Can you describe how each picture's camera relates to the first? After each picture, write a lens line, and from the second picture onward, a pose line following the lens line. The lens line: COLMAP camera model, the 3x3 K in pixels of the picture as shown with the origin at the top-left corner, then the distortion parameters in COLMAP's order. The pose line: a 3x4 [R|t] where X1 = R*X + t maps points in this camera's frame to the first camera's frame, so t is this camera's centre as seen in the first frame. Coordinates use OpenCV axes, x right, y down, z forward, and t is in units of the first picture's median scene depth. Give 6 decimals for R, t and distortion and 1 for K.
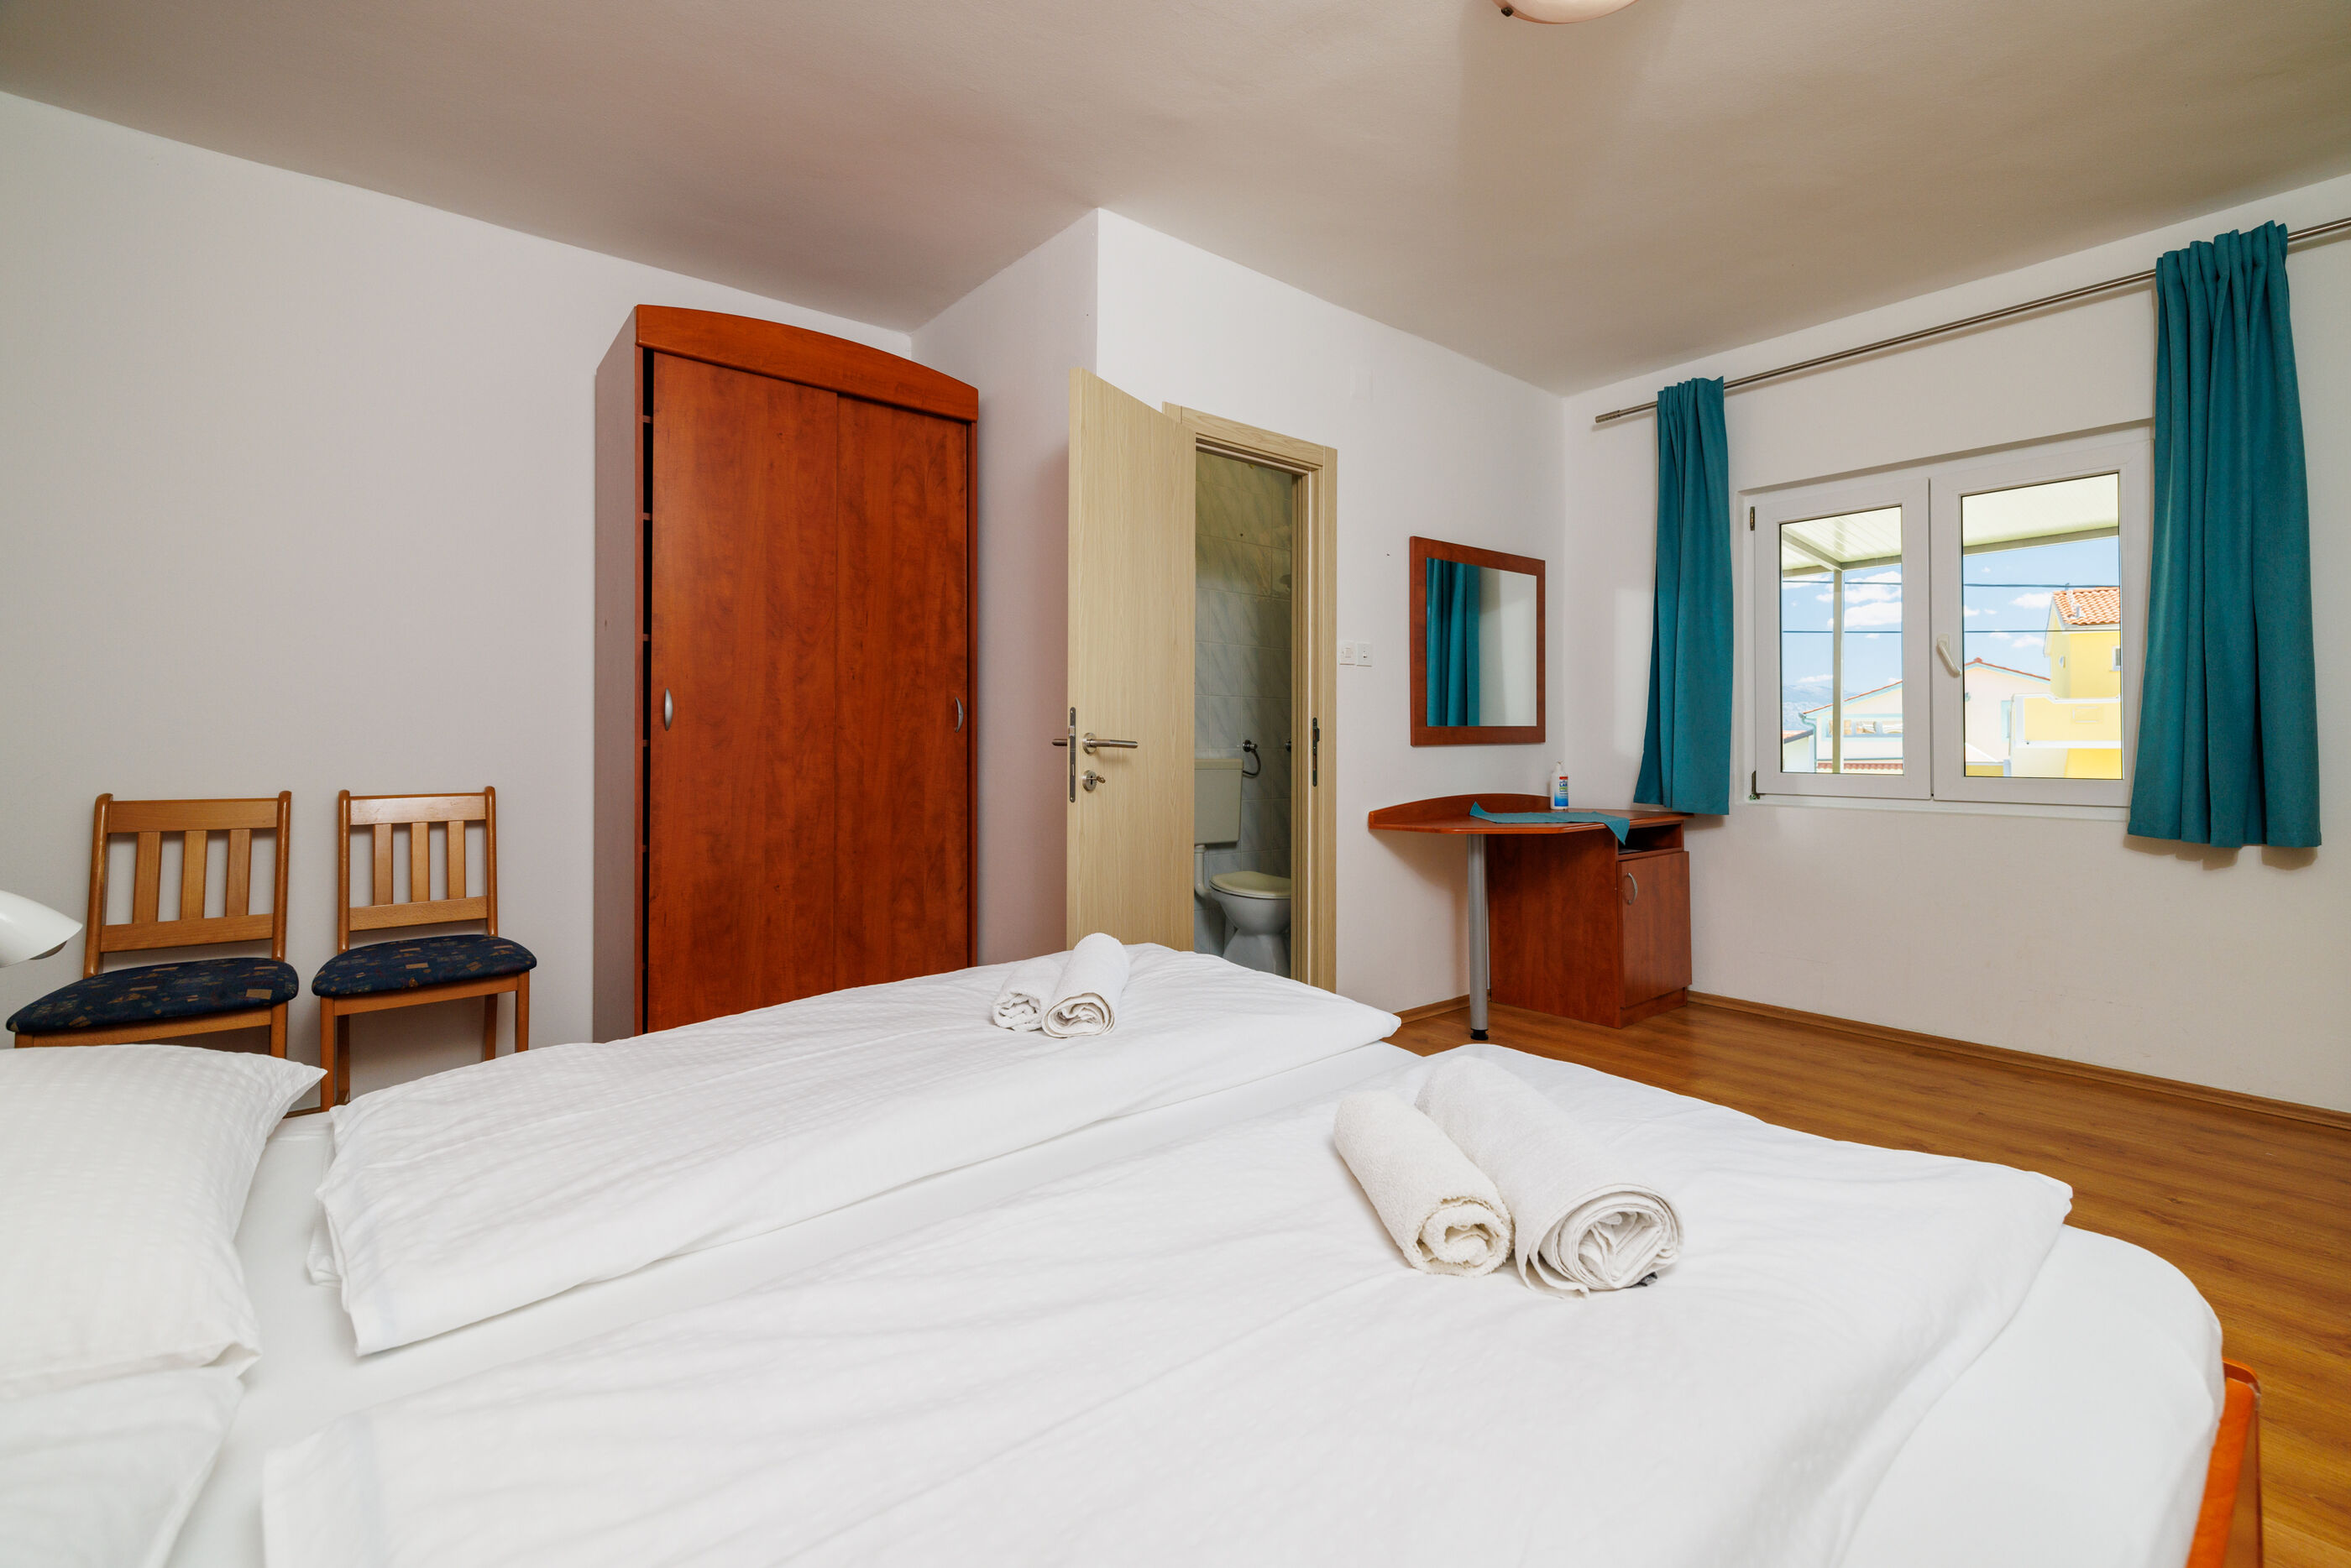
lens RADIAL K [[1016.2, 0, 1190.9], [0, 1016.2, 735.1], [0, 0, 1]] dist [-0.000450, 0.001805]
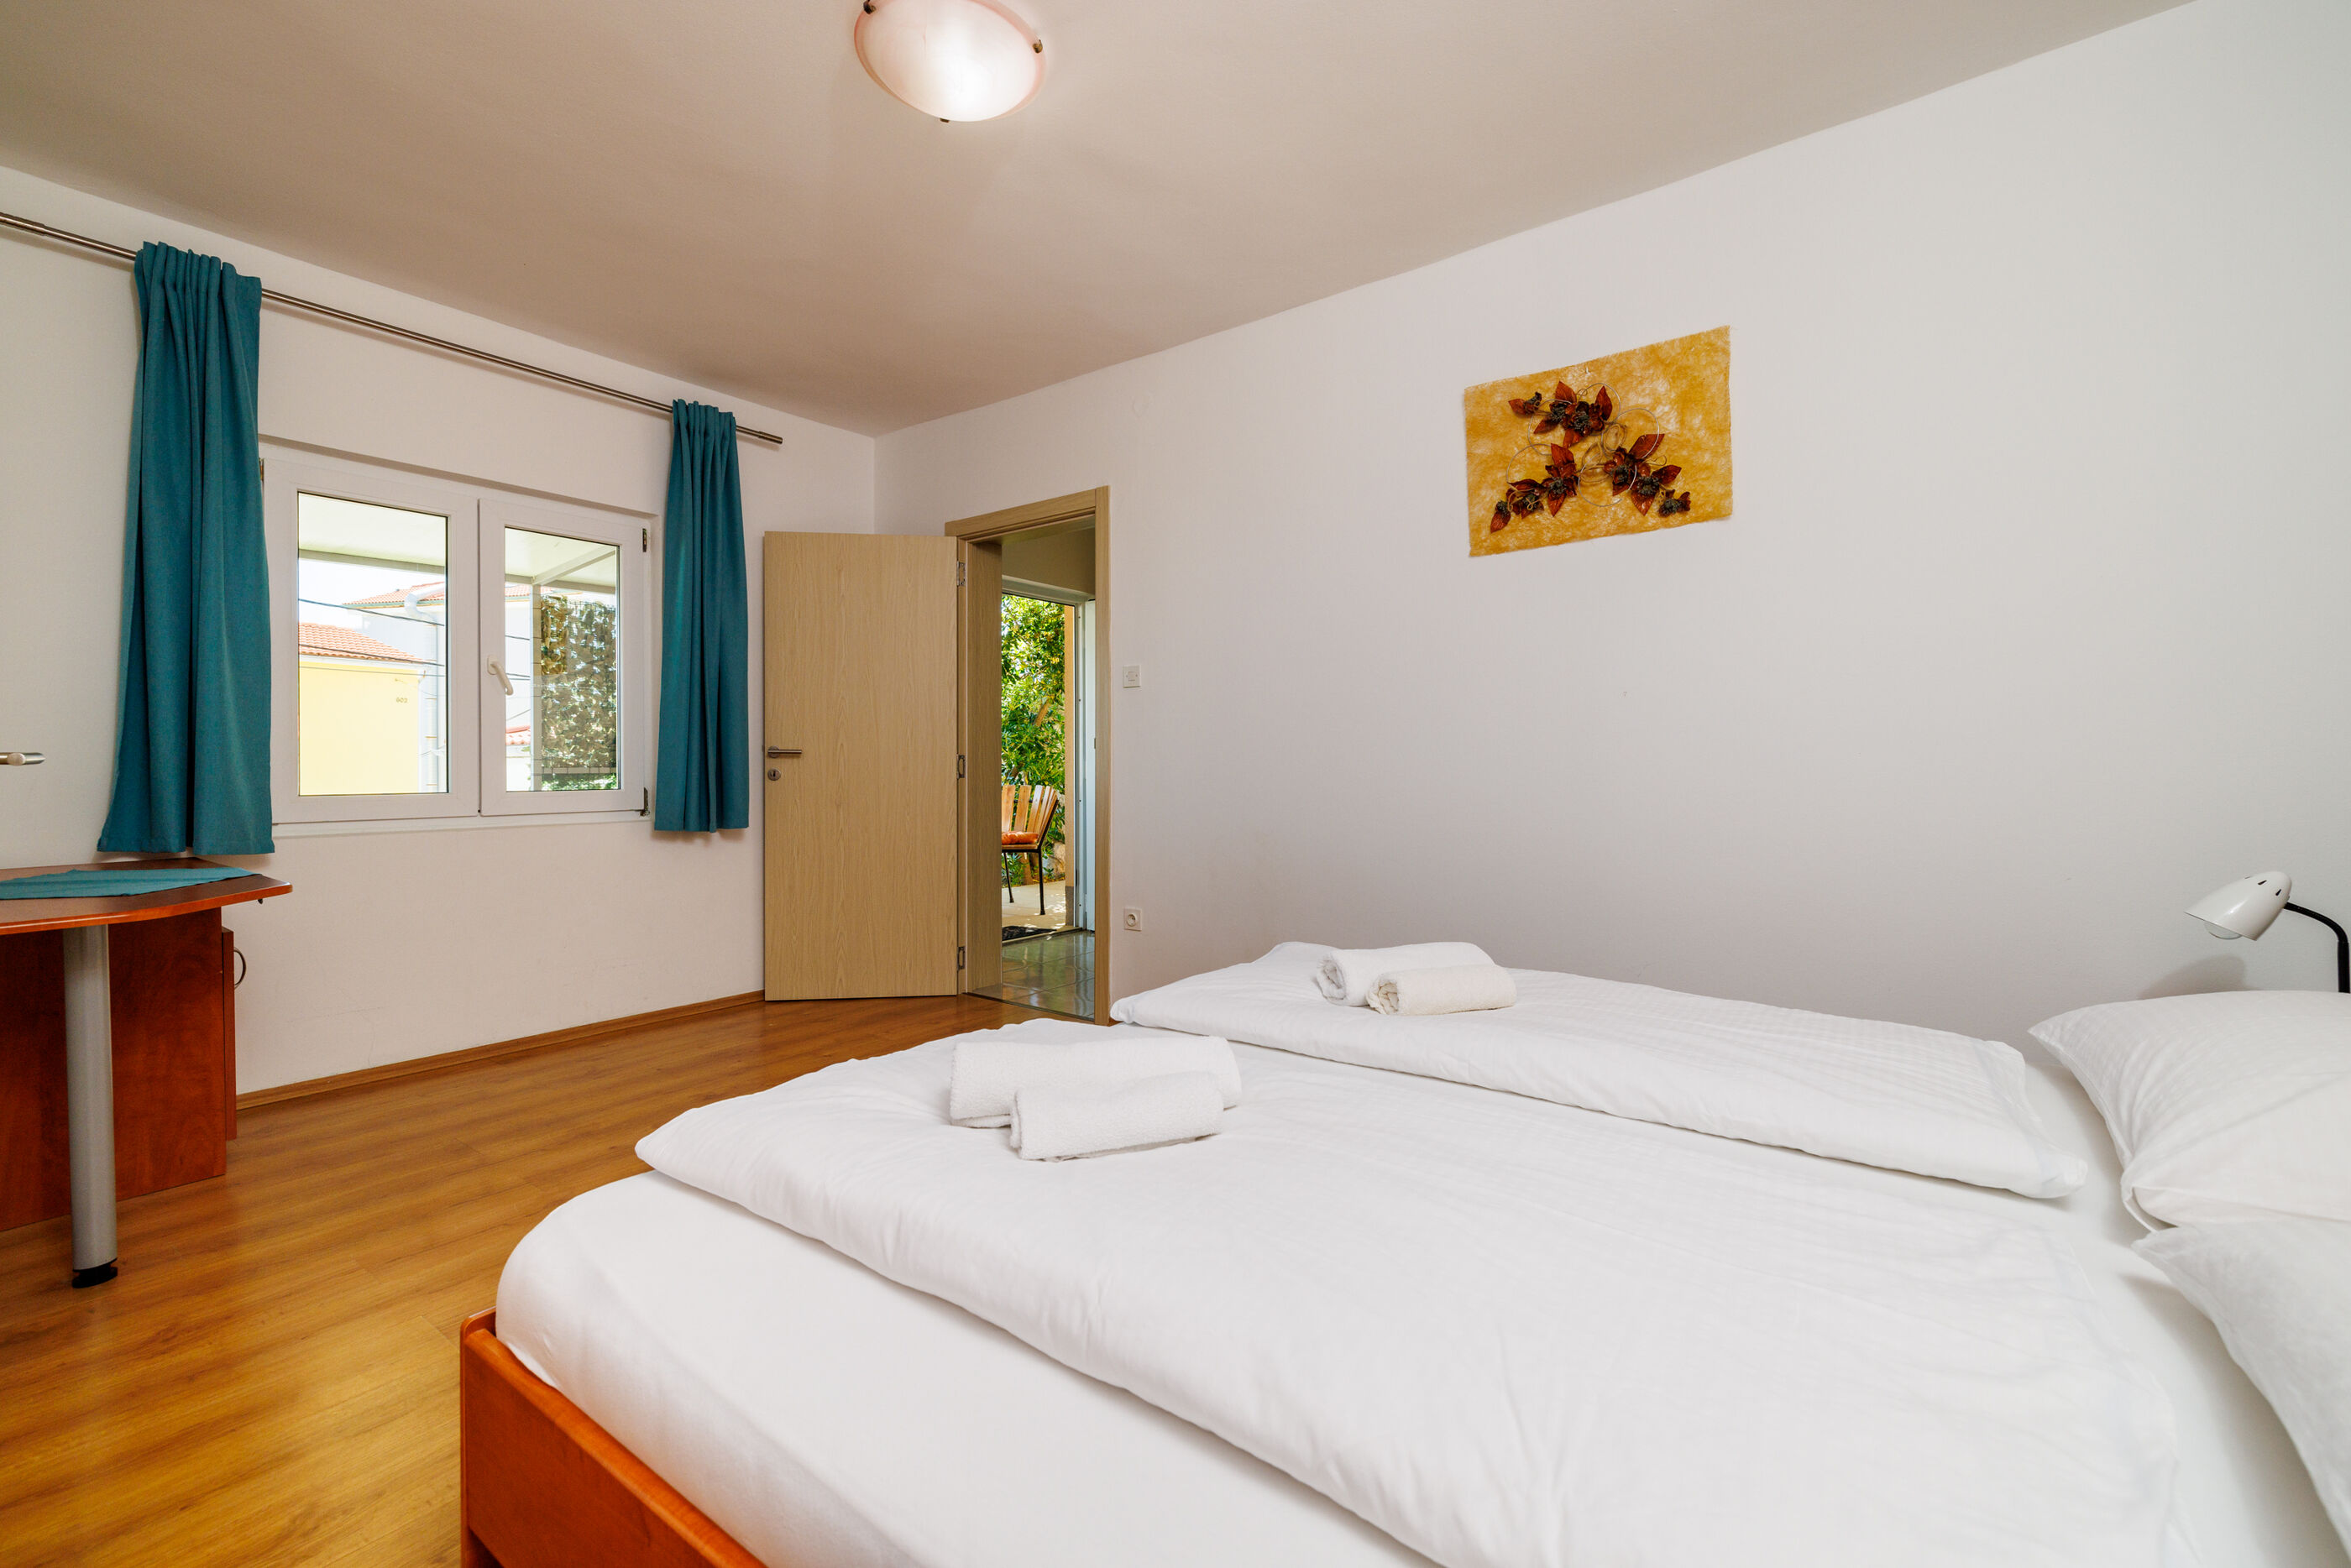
lens RADIAL K [[1016.2, 0, 1175.4], [0, 1016.2, 770.4], [0, 0, 1]] dist [-0.000450, 0.001805]
pose [[-0.259122, -0.011664, 0.965774, -0.476663], [-0.011427, 0.999894, 0.009010, 0.000989], [-0.965777, -0.008701, -0.259228, 0.641285]]
